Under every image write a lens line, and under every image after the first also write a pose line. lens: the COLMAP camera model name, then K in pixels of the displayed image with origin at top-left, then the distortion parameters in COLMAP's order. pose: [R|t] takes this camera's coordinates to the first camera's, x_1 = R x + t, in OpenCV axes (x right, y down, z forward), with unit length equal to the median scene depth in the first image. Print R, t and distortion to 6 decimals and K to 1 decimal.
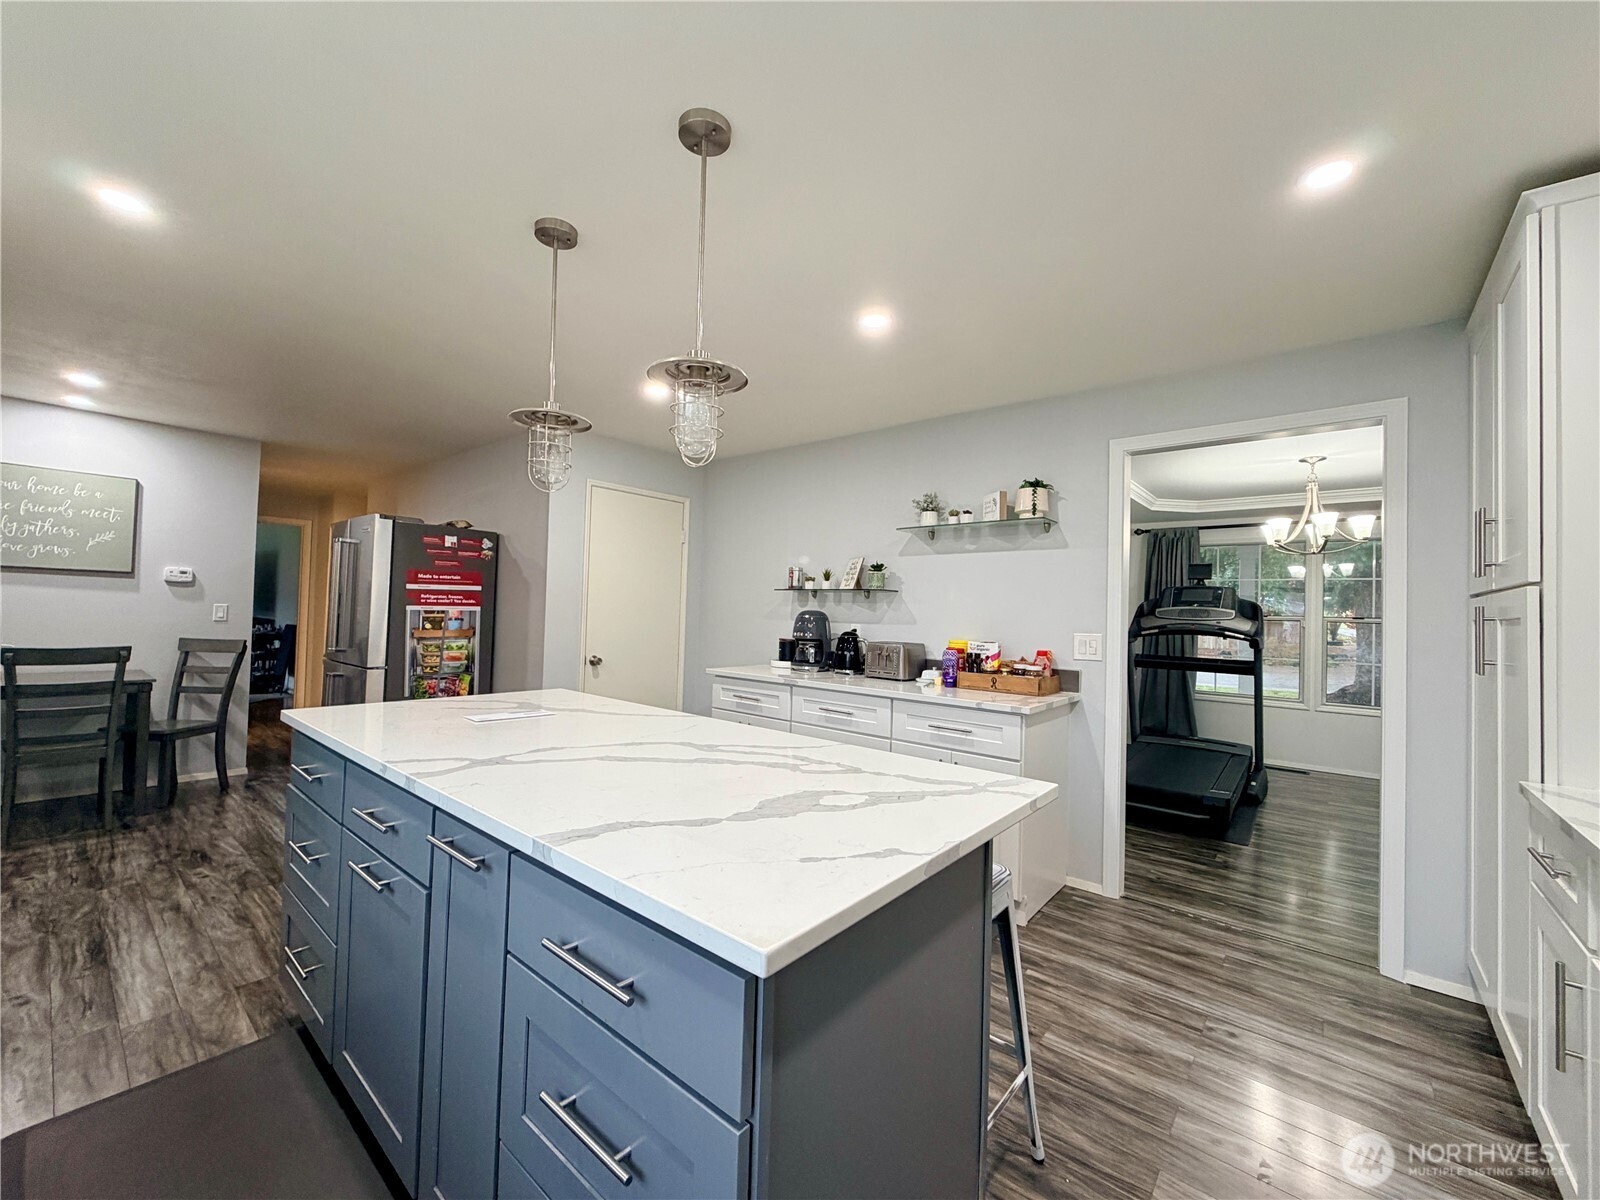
lens RADIAL K [[635.7, 0, 794.4], [0, 635.7, 597.7], [0, 0, 1]] dist [0.000619, -0.000302]
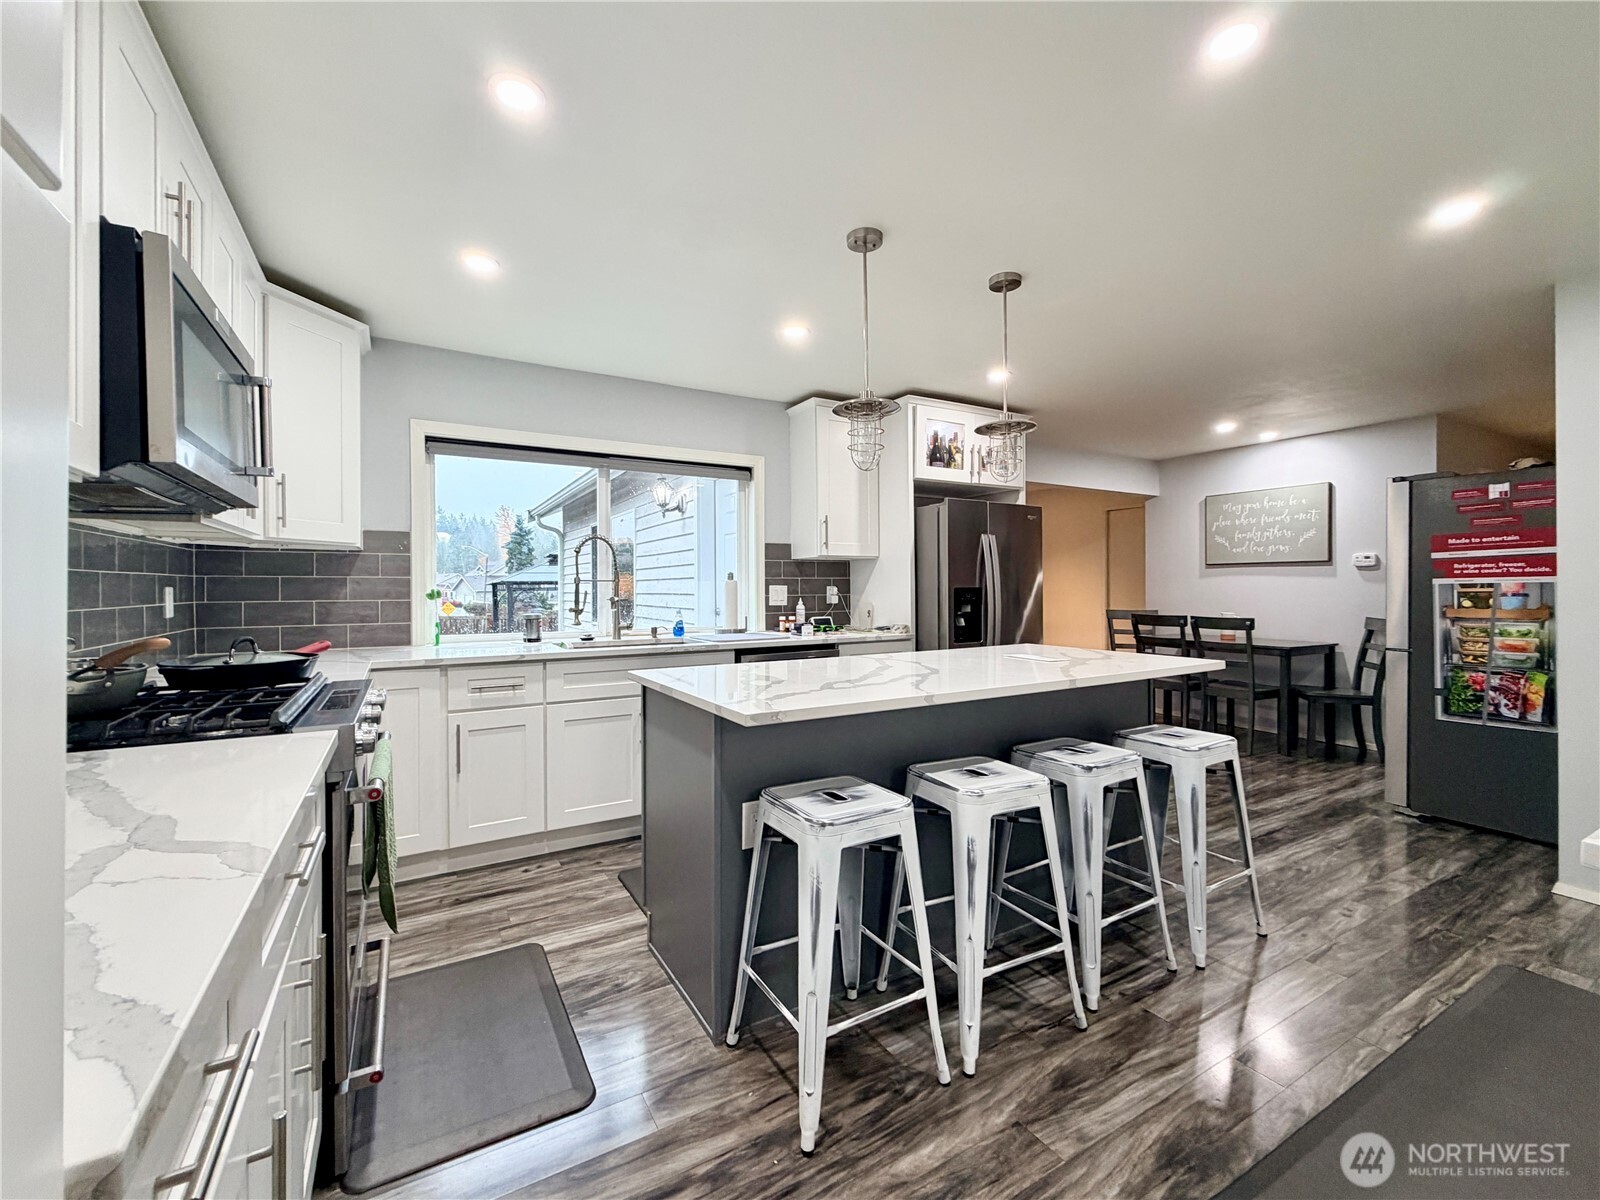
lens RADIAL K [[665.6, 0, 791.7], [0, 665.6, 596.2], [0, 0, 1]] dist [0.000174, -0.000320]
pose [[-0.341952, -0.017037, -0.939563, 0.491497], [0.015713, 0.999592, -0.023845, 0.042064], [0.939586, -0.022918, -0.341545, 0.496199]]
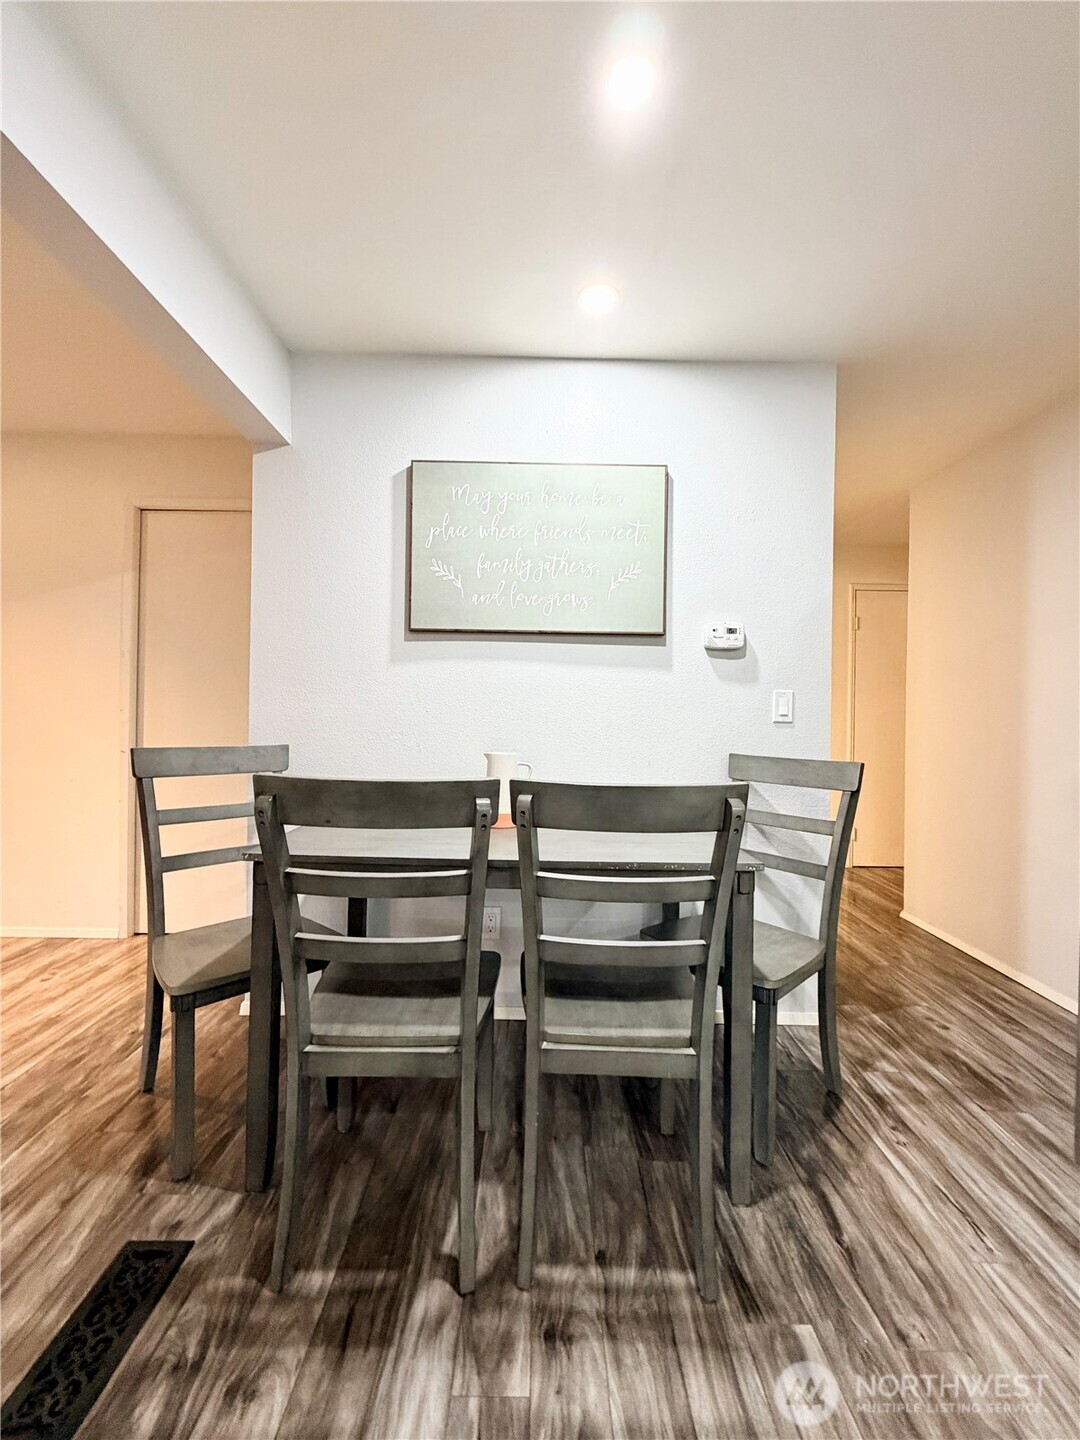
lens RADIAL K [[572.1, 0, 543.8], [0, 572.1, 713.7], [0, 0, 1]] dist [0.000619, -0.000302]
pose [[0.653115, -0.014824, -0.757113, -0.759623], [0.019316, 0.999809, -0.002913, 0.030409], [0.757012, -0.012722, 0.653277, 0.615163]]
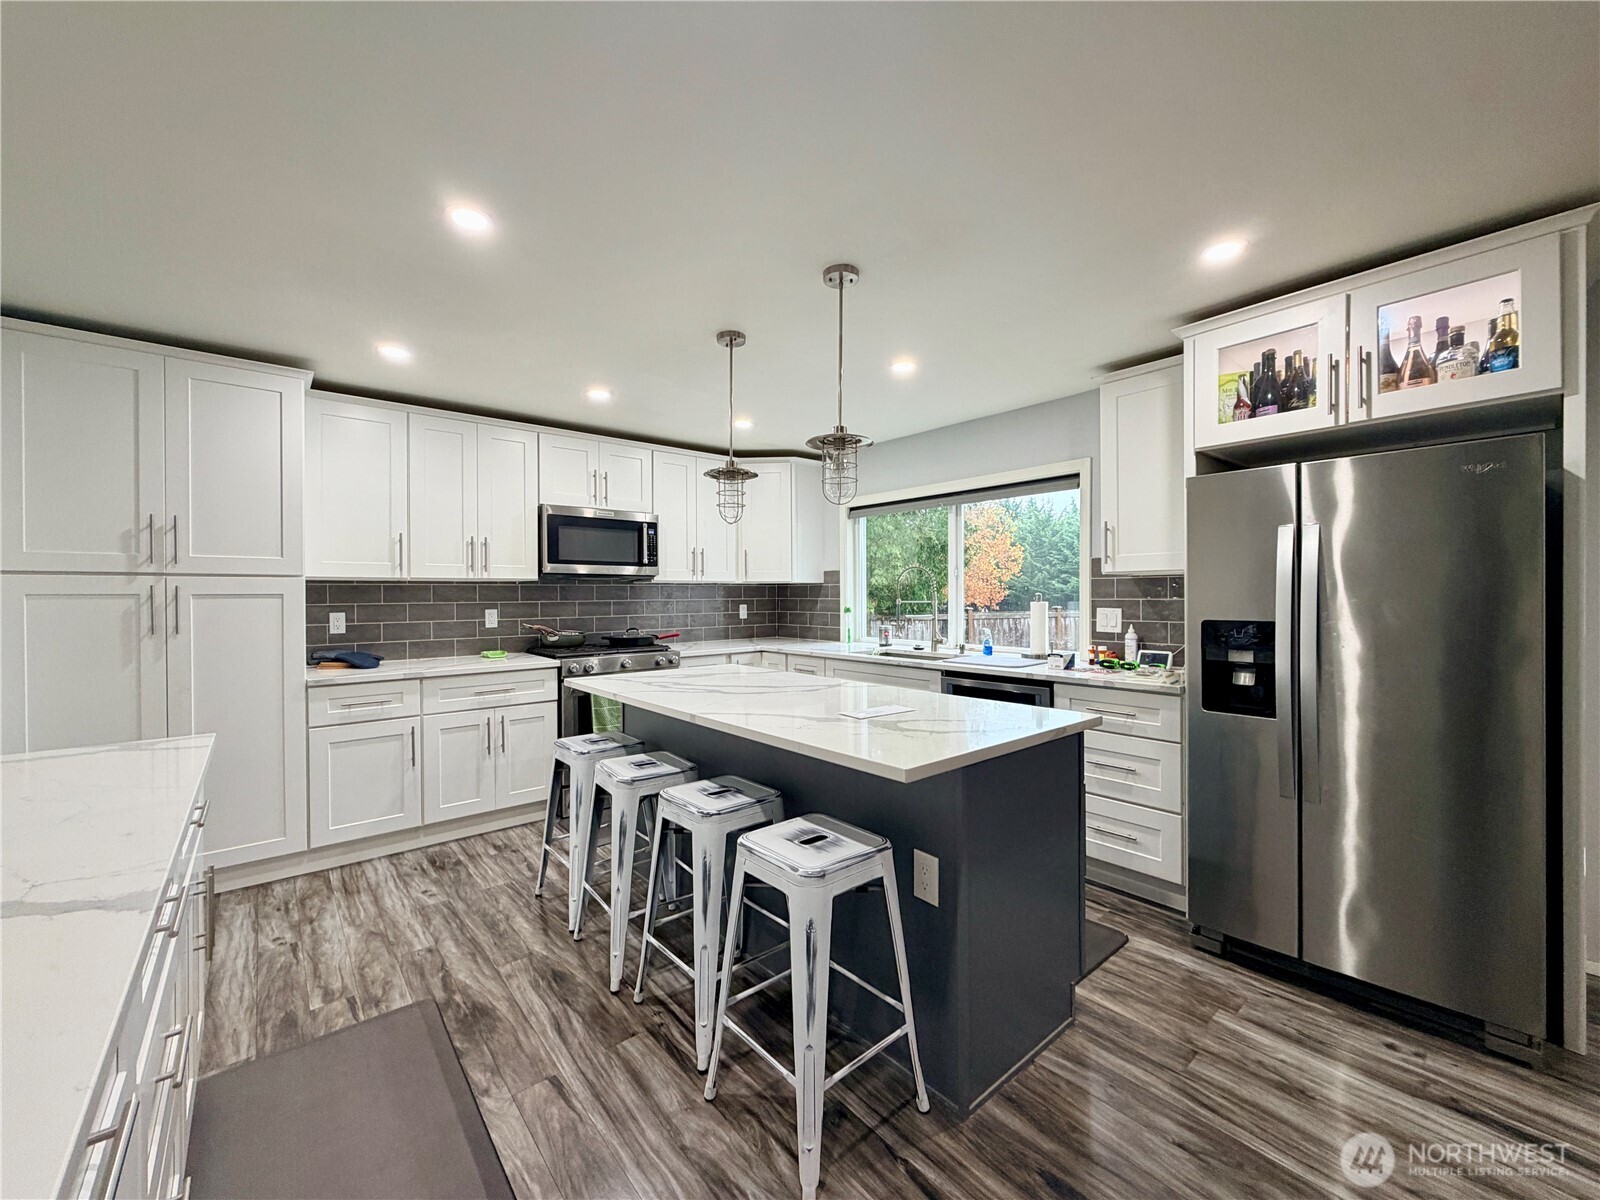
lens RADIAL K [[635.7, 0, 794.4], [0, 635.7, 597.7], [0, 0, 1]] dist [0.000619, -0.000302]
pose [[-0.984851, -0.026943, 0.171298, -0.240174], [-0.029508, 0.999487, -0.012444, 0.008376], [-0.170875, -0.017310, -0.985141, 1.018069]]
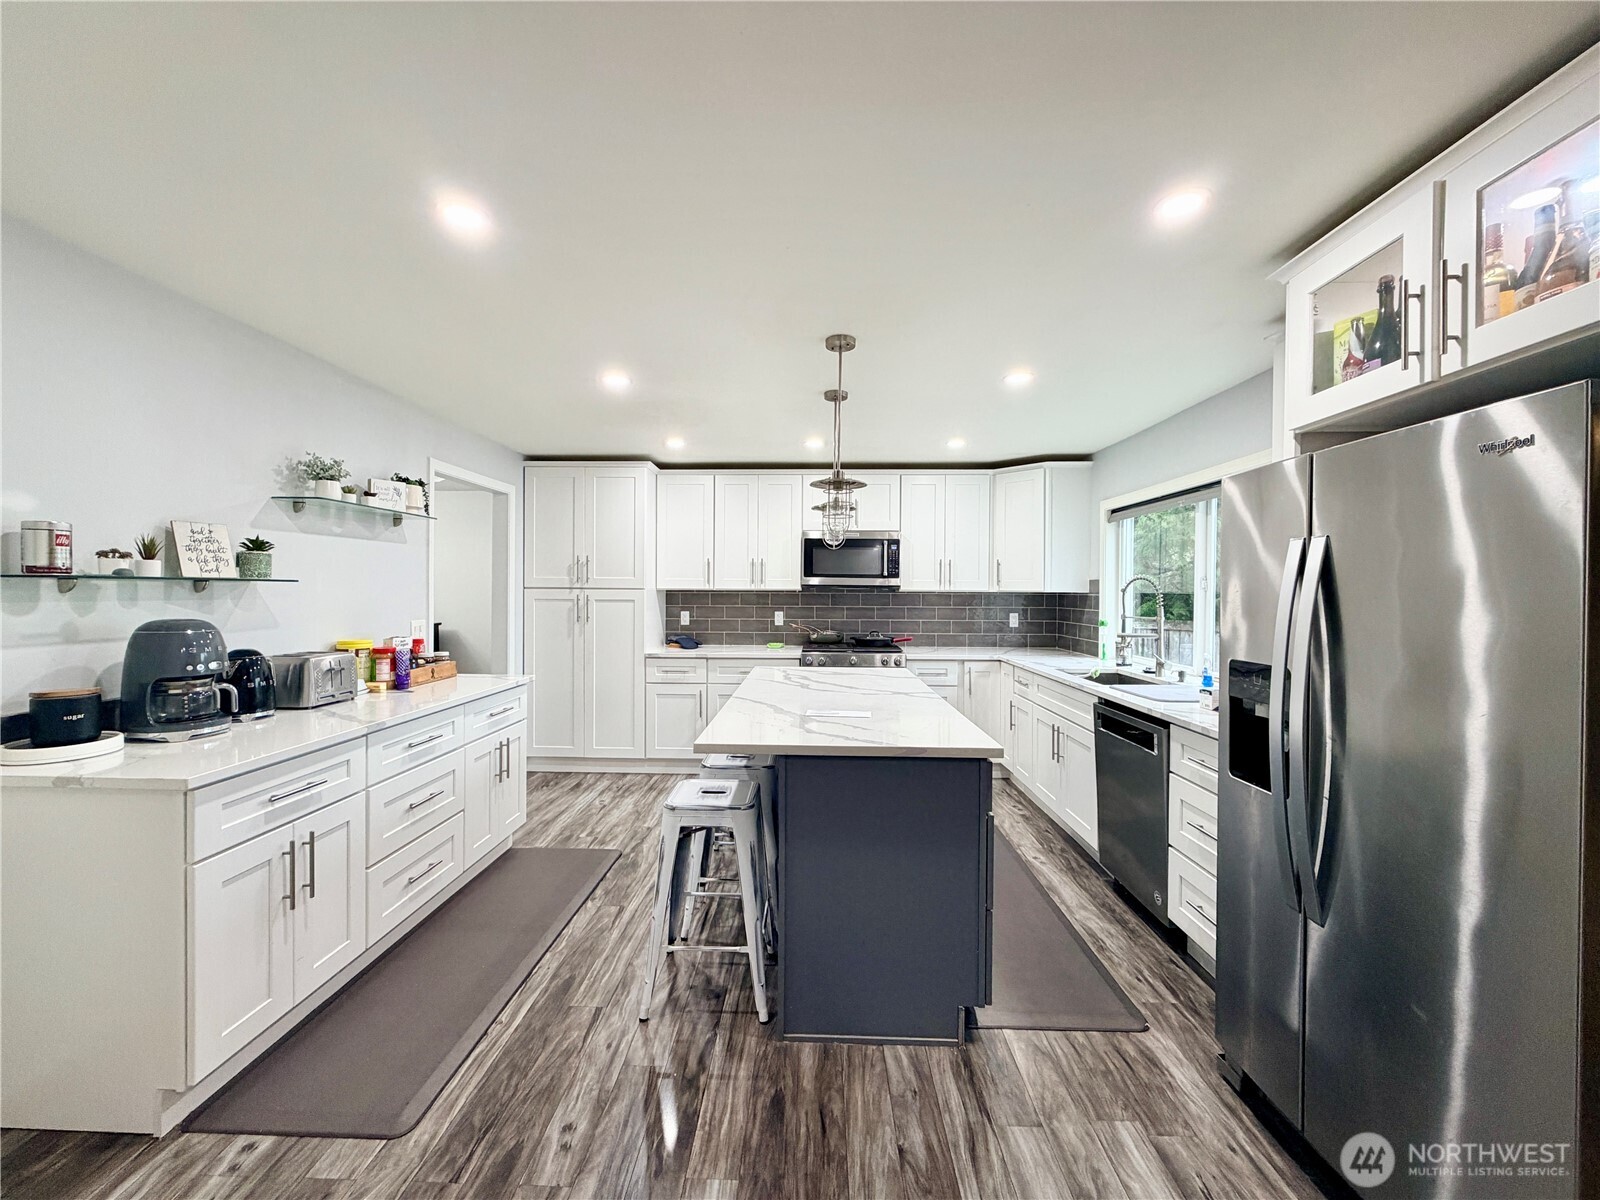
lens RADIAL K [[635.7, 0, 794.4], [0, 635.7, 597.7], [0, 0, 1]] dist [0.000619, -0.000302]
pose [[-0.620223, -0.042092, 0.783295, -0.664664], [-0.043762, 0.998861, 0.019024, -0.027830], [-0.783204, -0.022479, -0.621359, 0.909400]]
